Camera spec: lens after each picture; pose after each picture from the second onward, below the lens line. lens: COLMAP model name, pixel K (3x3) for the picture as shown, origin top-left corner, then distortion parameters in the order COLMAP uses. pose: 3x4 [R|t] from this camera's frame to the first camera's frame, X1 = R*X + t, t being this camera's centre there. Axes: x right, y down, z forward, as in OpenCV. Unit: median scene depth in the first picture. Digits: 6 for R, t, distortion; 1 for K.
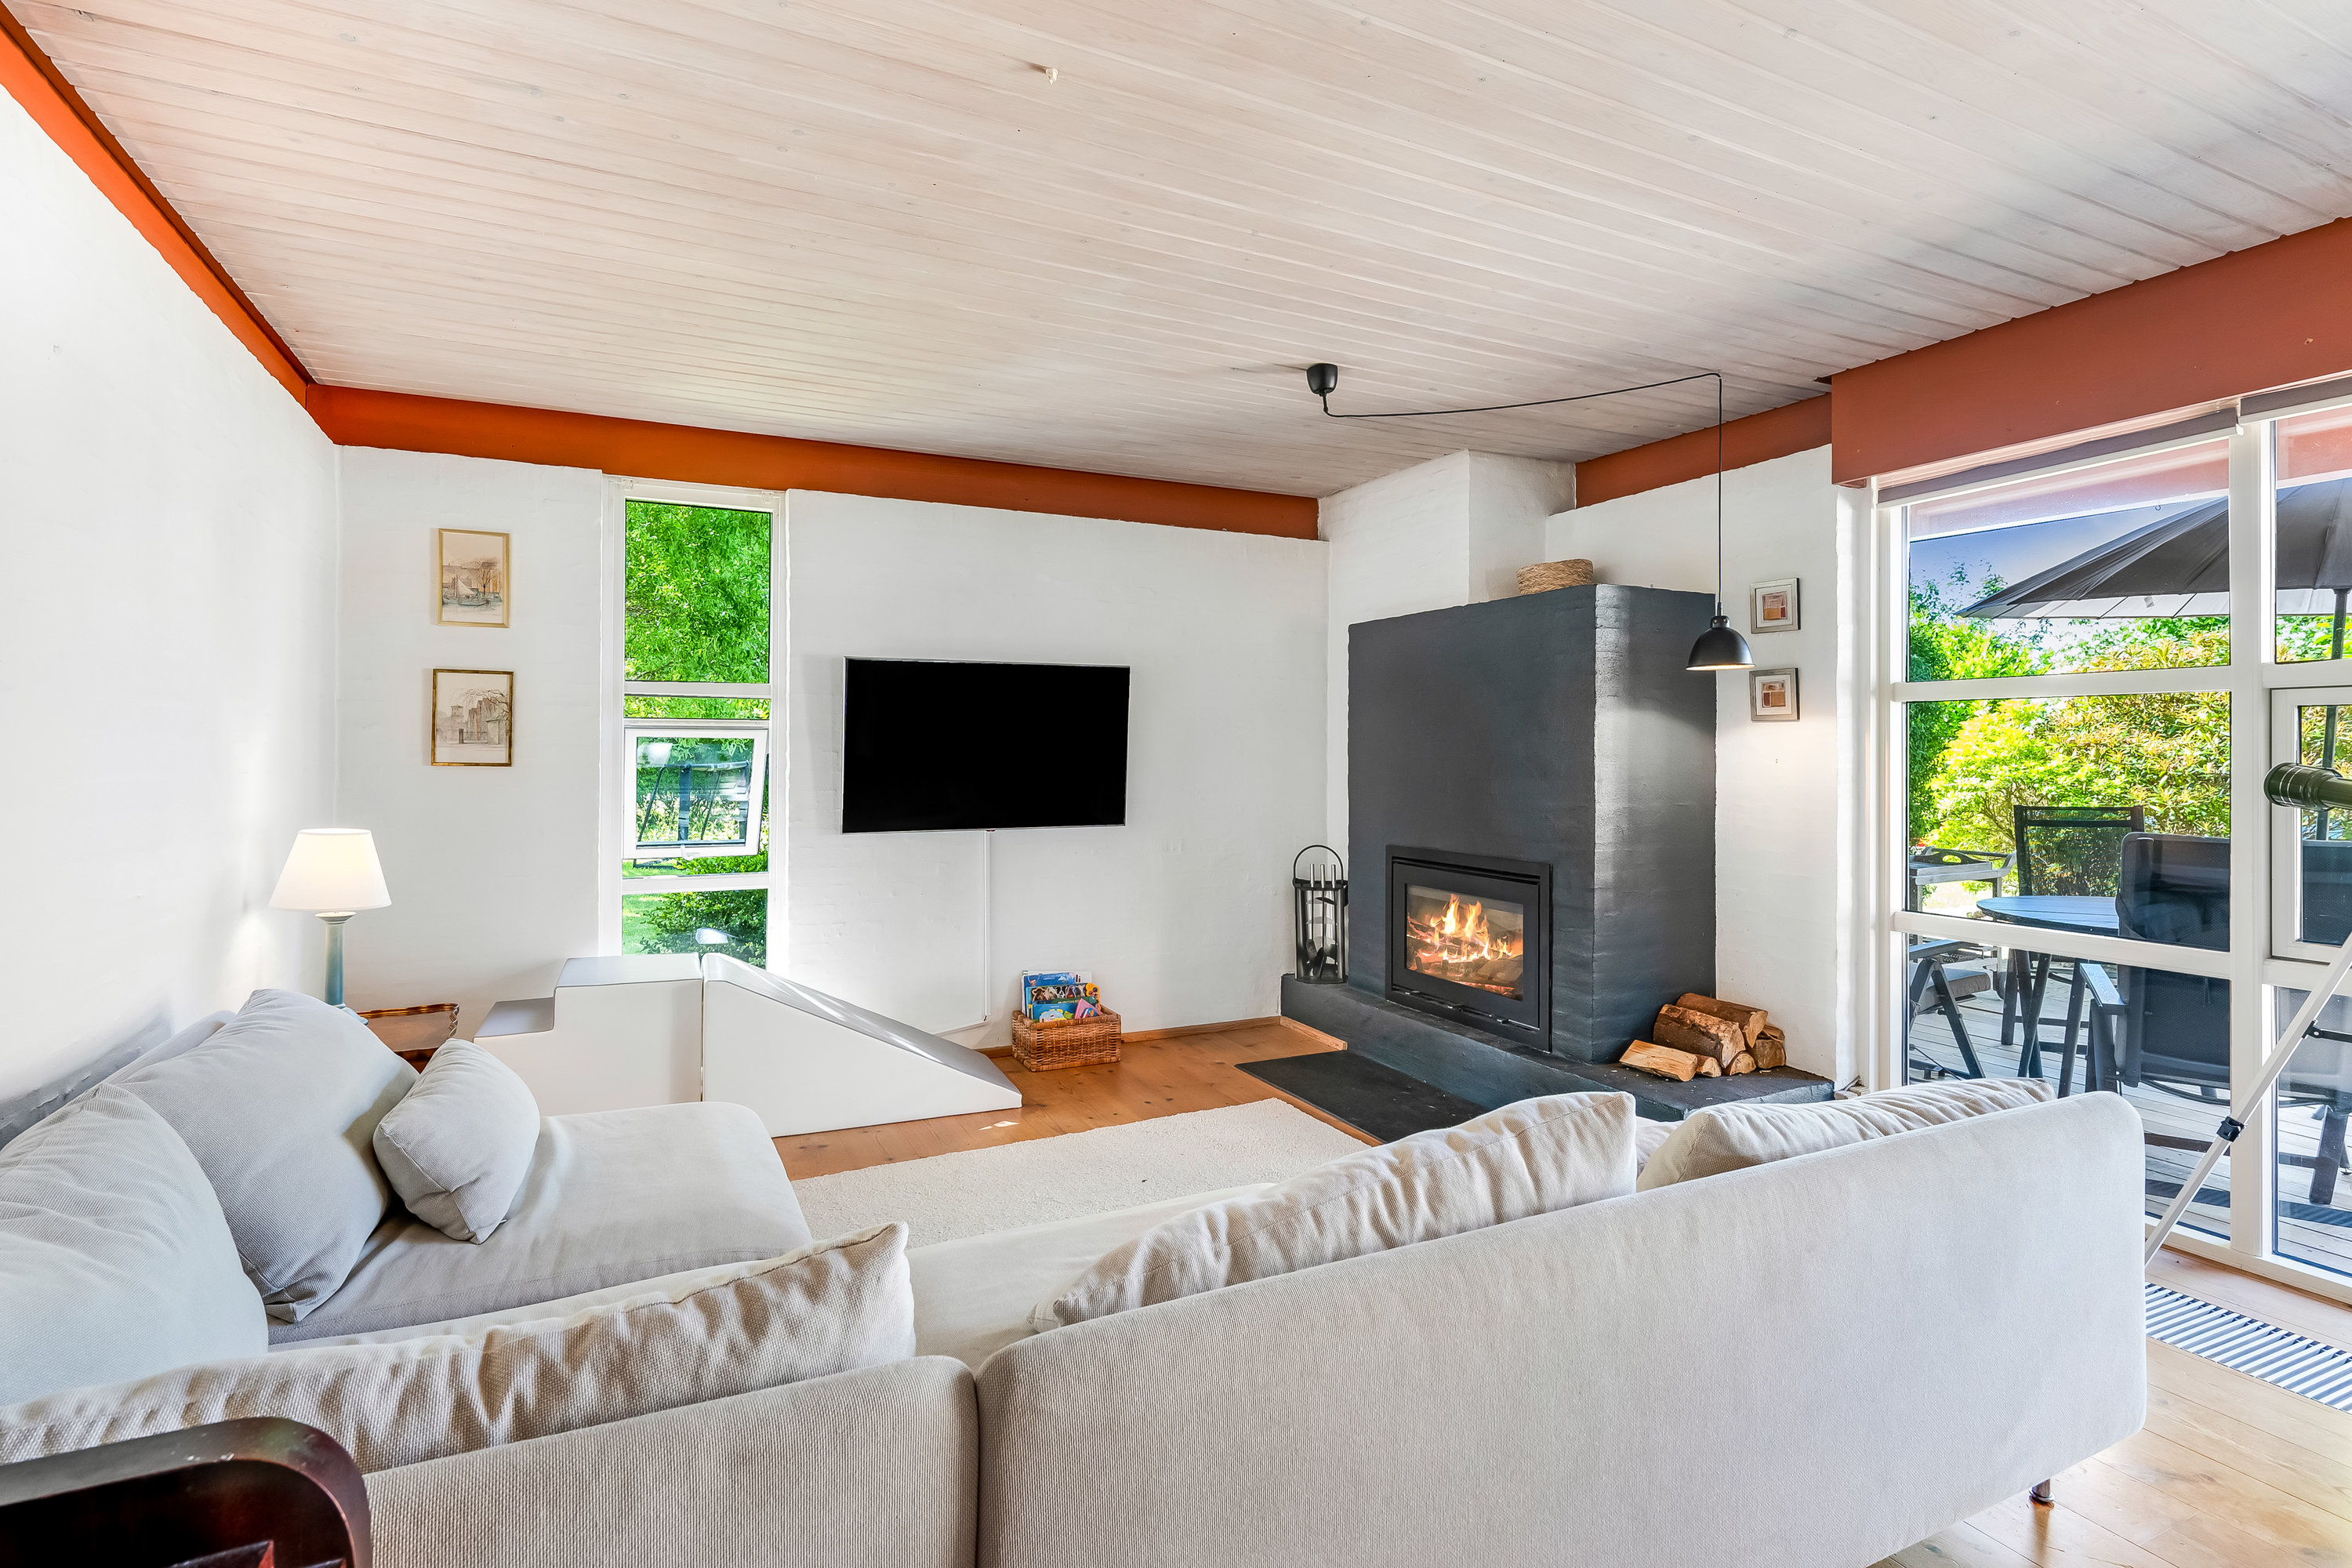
lens RADIAL K [[1148.1, 0, 1183.4], [0, 1148.1, 751.3], [0, 0, 1]] dist [-0.002216, 0.000689]
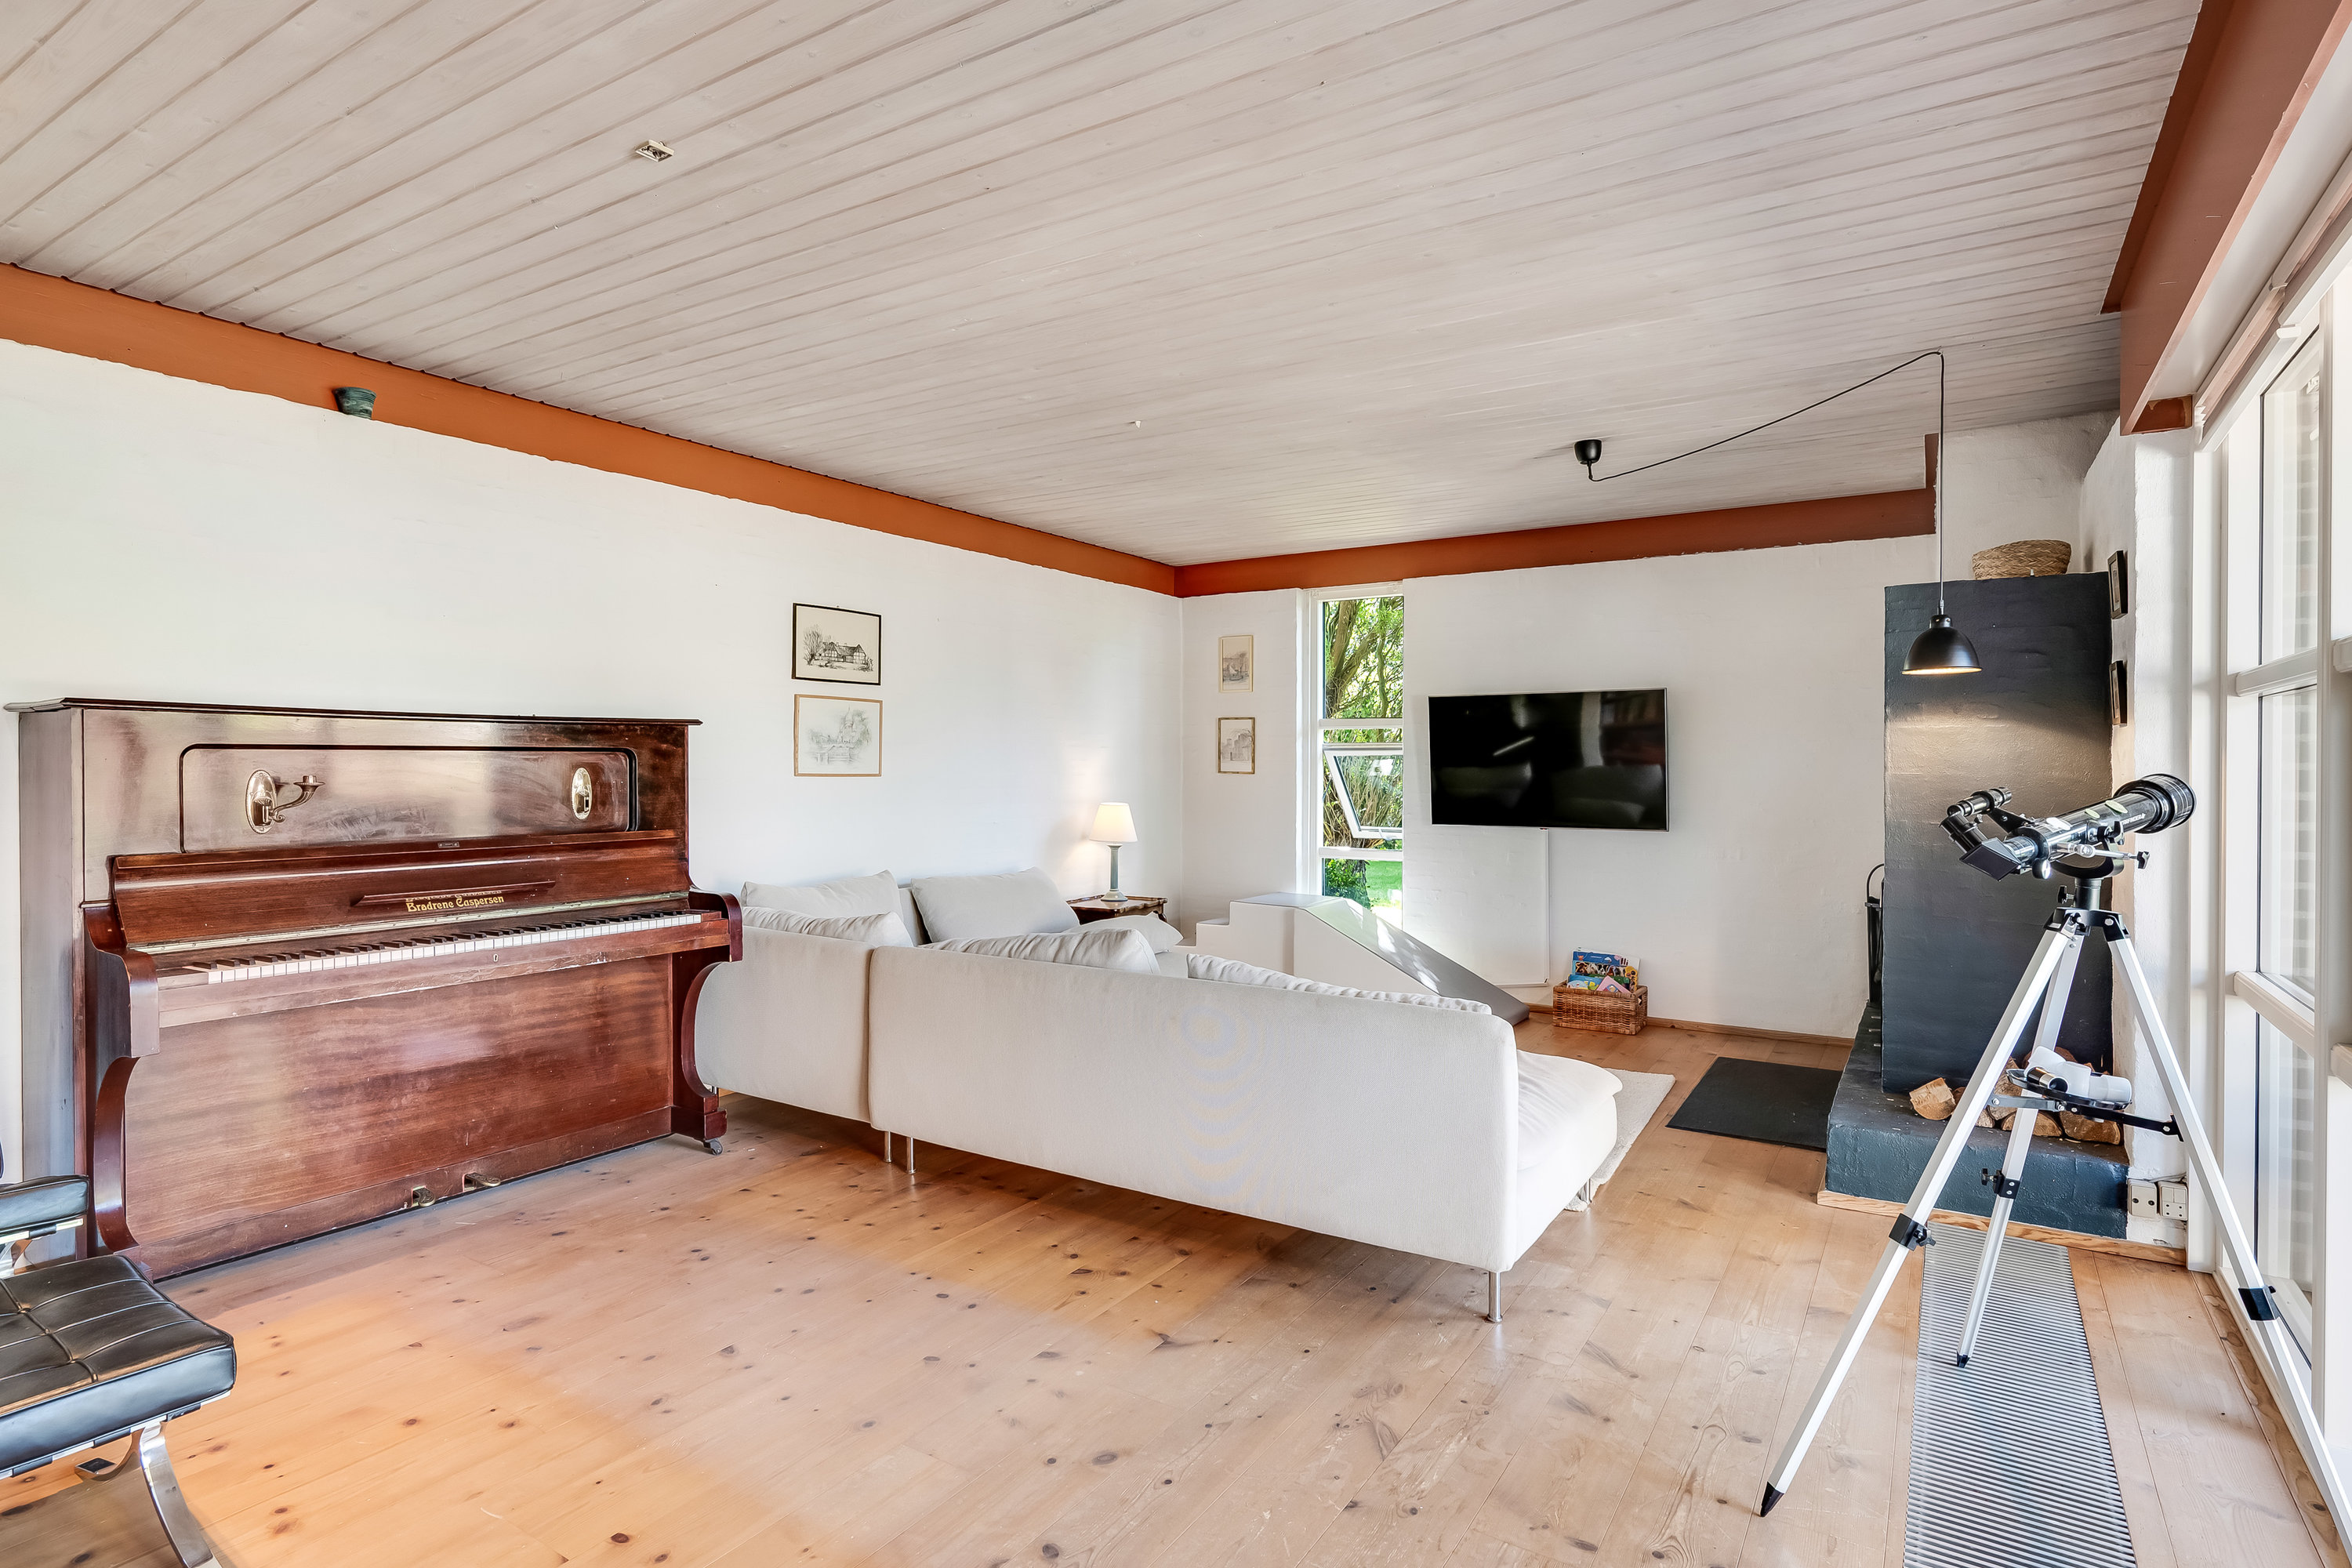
lens RADIAL K [[1205.5, 0, 1175.2], [0, 1205.5, 774.8], [0, 0, 1]] dist [-0.000379, 0.000126]
pose [[0.532934, 0.003578, -0.846149, 0.839841], [0.000554, 0.999989, 0.004578, 0.006151], [0.846156, -0.002909, 0.532927, -0.031461]]
